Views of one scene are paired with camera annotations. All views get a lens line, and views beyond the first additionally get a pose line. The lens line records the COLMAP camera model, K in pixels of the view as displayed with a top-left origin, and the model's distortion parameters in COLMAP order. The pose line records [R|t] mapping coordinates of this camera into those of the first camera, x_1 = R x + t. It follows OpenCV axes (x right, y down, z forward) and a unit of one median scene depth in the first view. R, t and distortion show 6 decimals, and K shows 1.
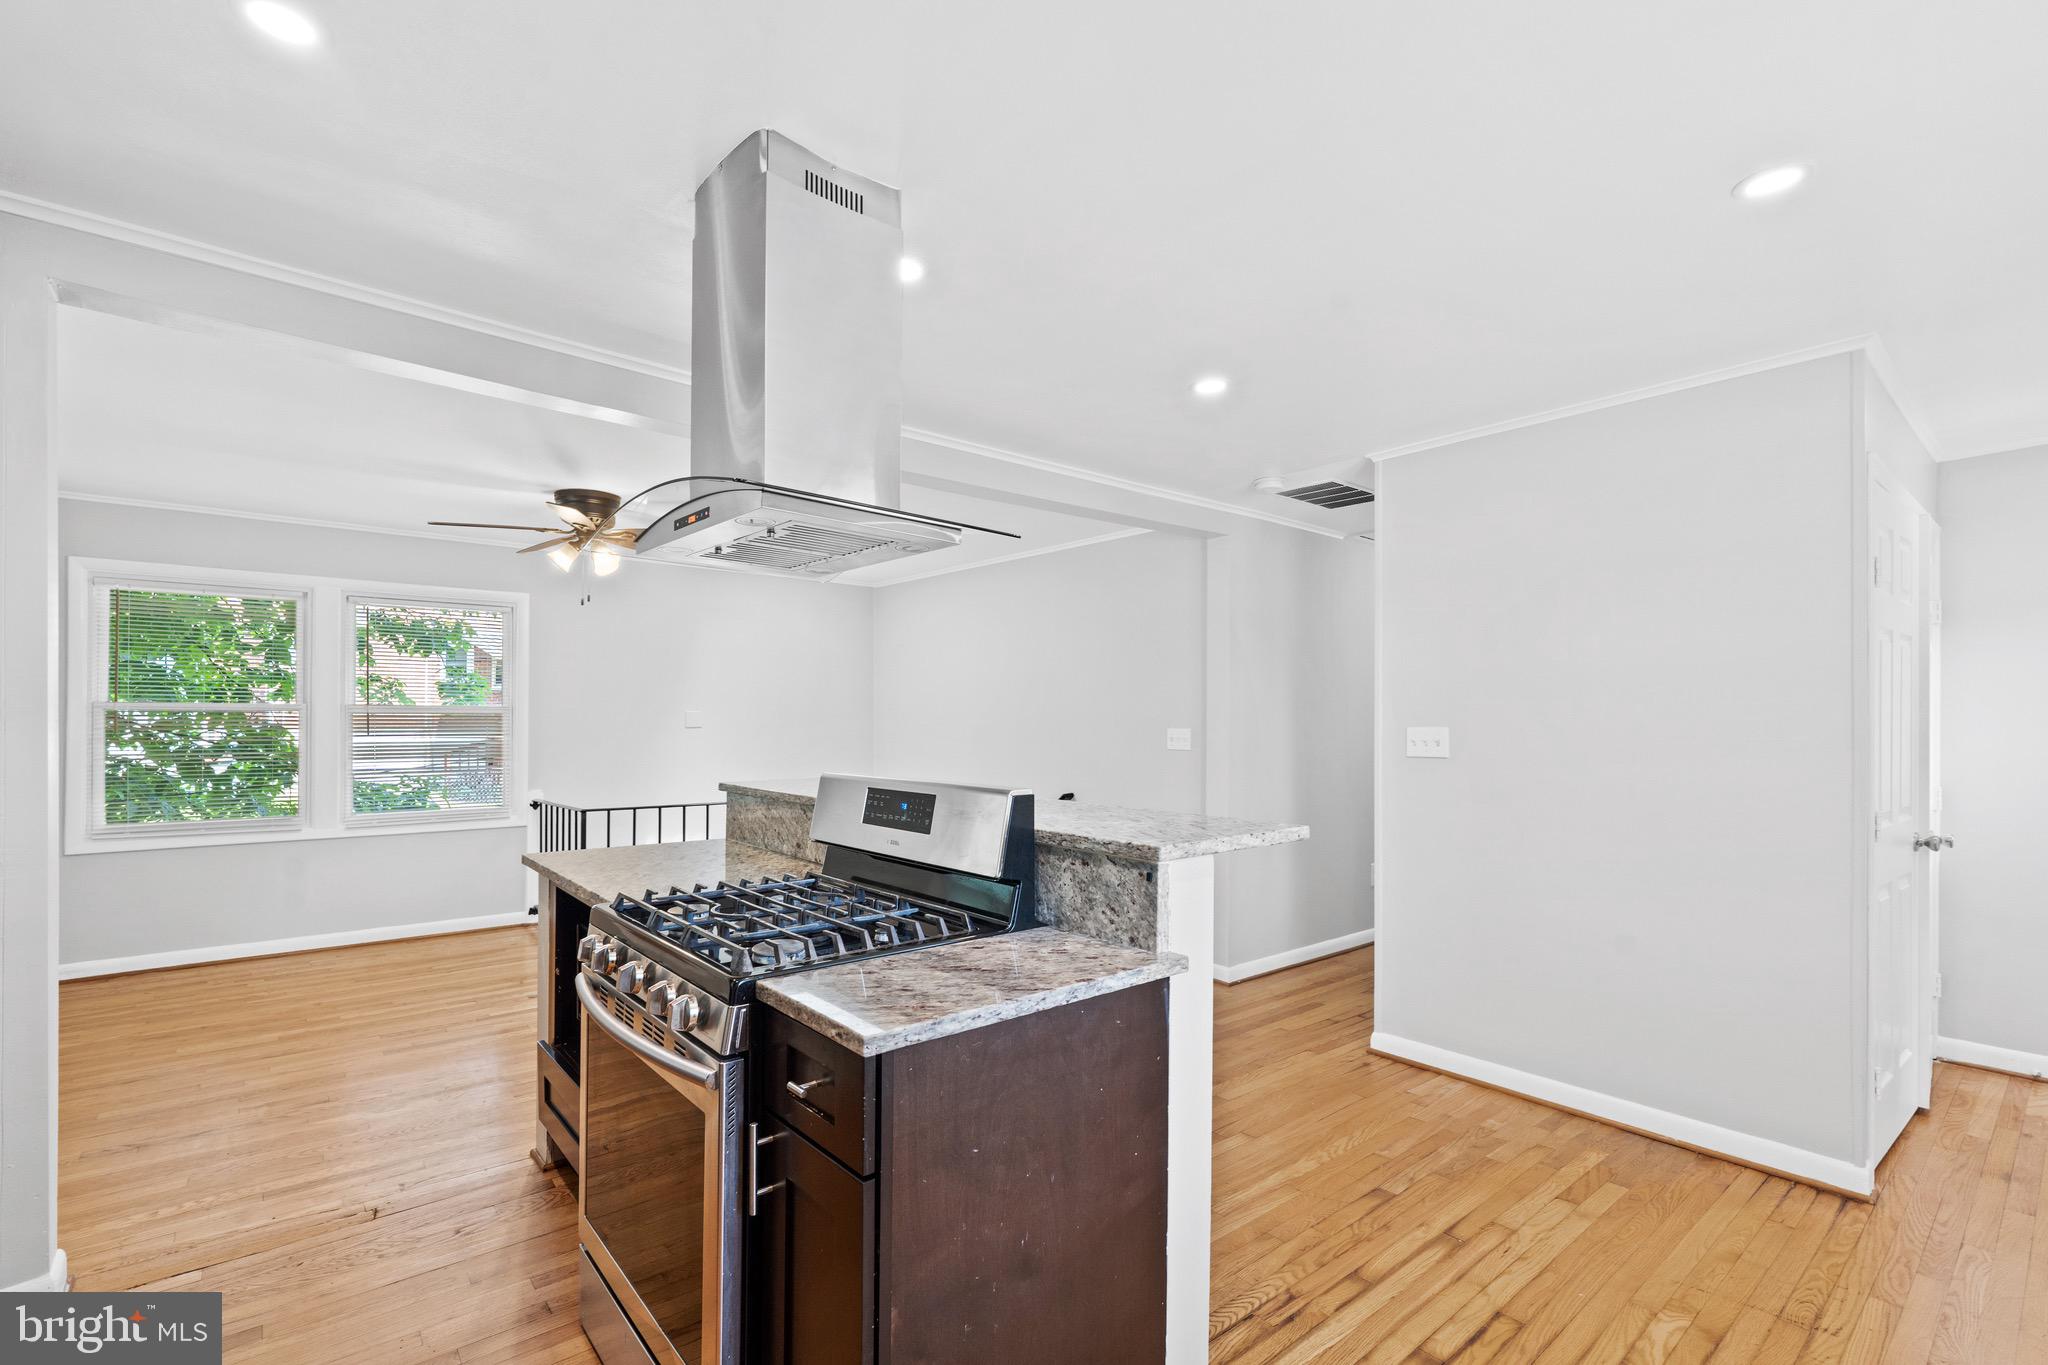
lens RADIAL K [[916.2, 0, 1027.2], [0, 916.2, 698.6], [0, 0, 1]] dist [-0.000773, 0.000056]
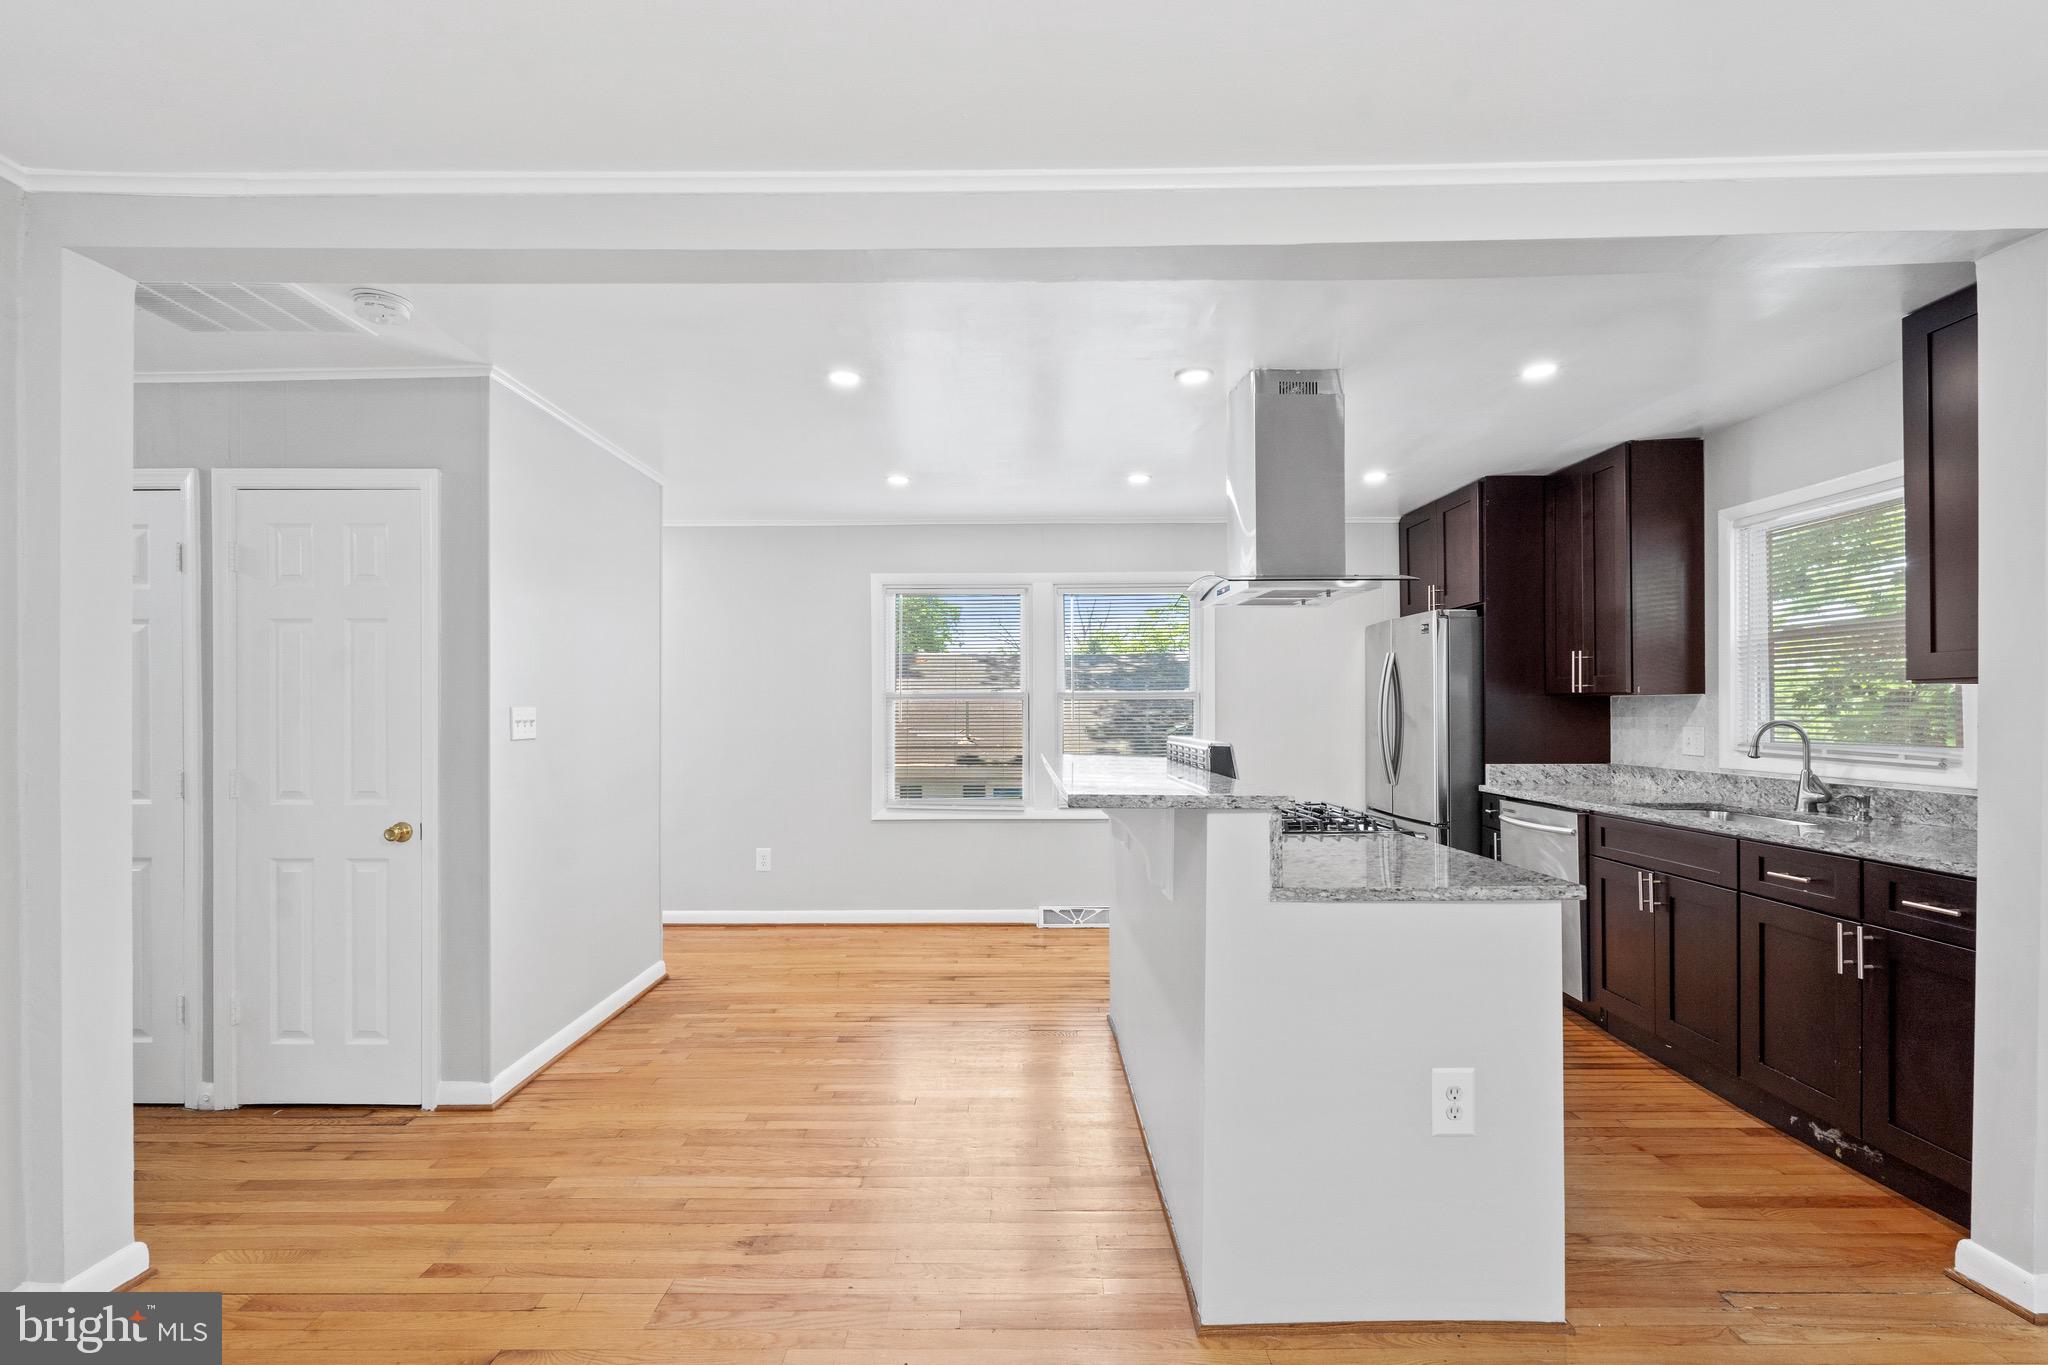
lens RADIAL K [[925.4, 0, 1014.0], [0, 925.4, 705.7], [0, 0, 1]] dist [-0.002139, -0.000248]
pose [[-0.758714, -0.000201, 0.651424, -0.509665], [-0.016978, 0.999666, -0.019466, 0.040182], [-0.651203, -0.025829, -0.758464, 1.346531]]
